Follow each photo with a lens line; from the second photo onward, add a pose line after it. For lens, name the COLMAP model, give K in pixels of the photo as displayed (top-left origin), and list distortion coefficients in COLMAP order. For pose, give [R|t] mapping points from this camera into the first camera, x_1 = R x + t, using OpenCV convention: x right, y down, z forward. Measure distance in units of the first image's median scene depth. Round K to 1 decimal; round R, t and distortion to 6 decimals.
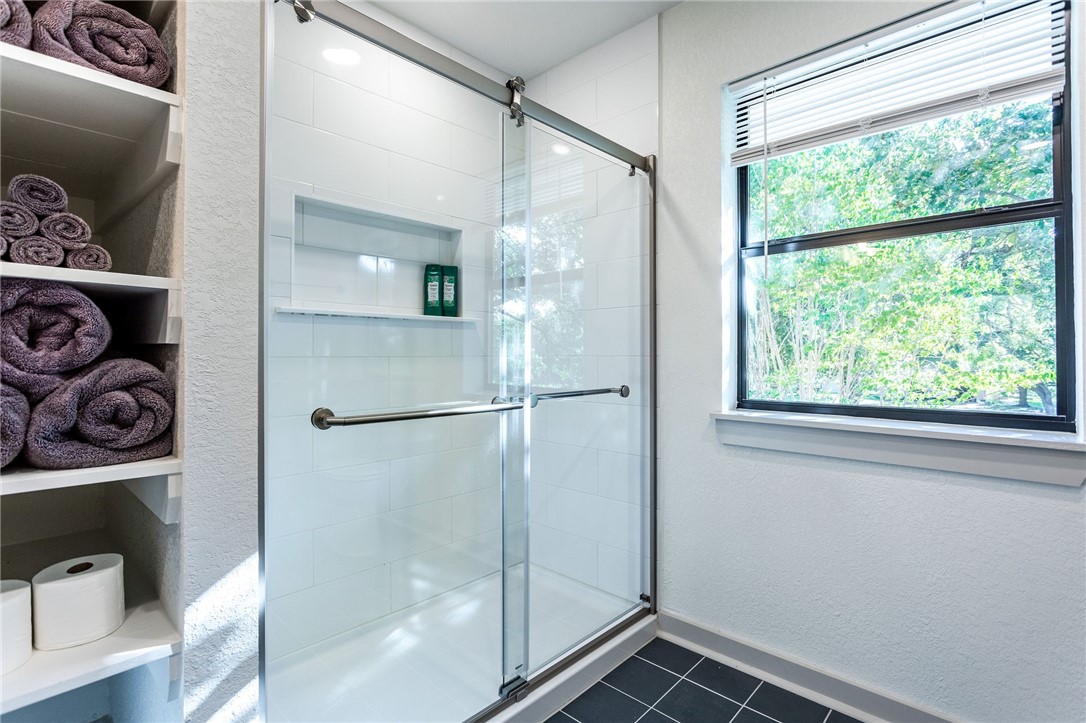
lens RADIAL K [[503.5, 0, 530.5], [0, 503.5, 354.0], [0, 0, 1]] dist [-0.005480, -0.000556]
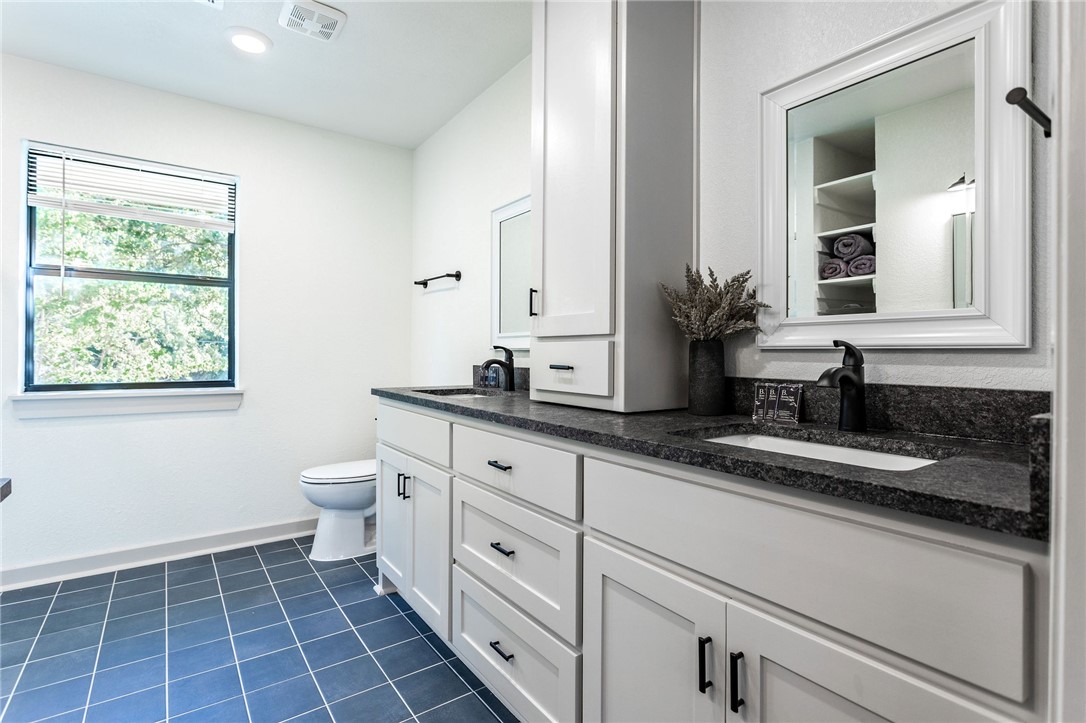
lens RADIAL K [[524.8, 0, 542.8], [0, 524.8, 354.8], [0, 0, 1]] dist [0.003526, 0.000102]
pose [[0.165262, -0.000765, 0.986249, -0.680854], [-0.009654, 0.999951, 0.002394, -0.001837], [-0.986202, -0.009917, 0.165246, -0.506027]]
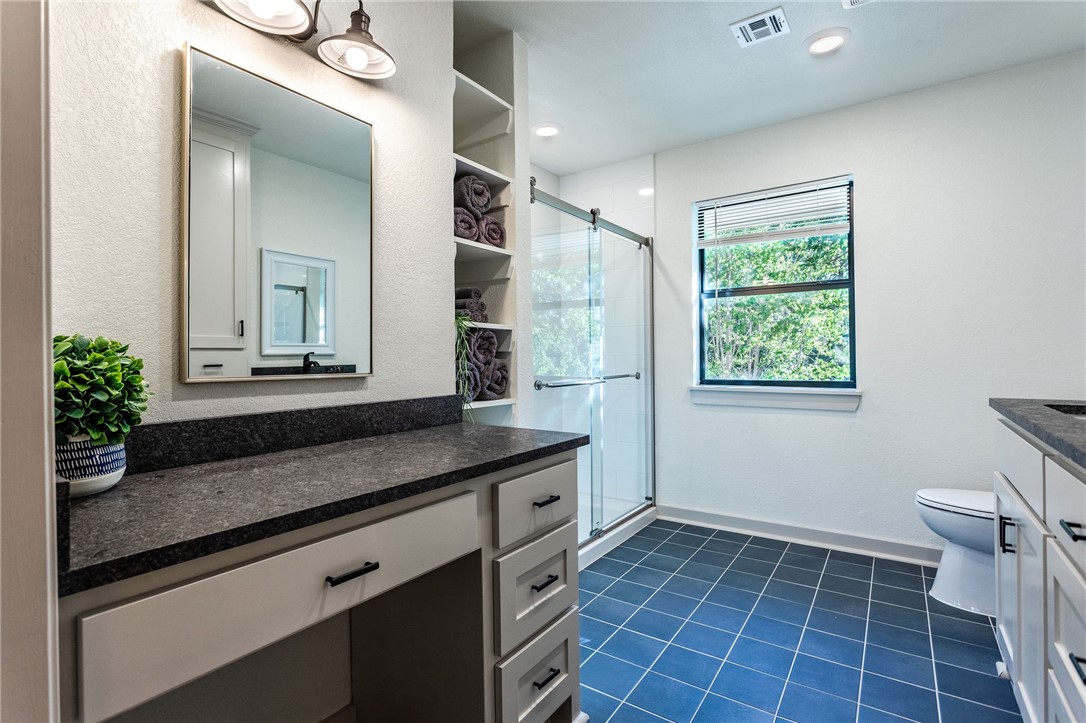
lens RADIAL K [[530.4, 0, 522.3], [0, 530.4, 356.6], [0, 0, 1]] dist [-0.001987, 0.000831]
pose [[0.987752, -0.010859, 0.155654, -0.483899], [0.010448, 0.999939, 0.003457, -0.002006], [-0.155682, -0.001789, 0.987806, -0.724910]]
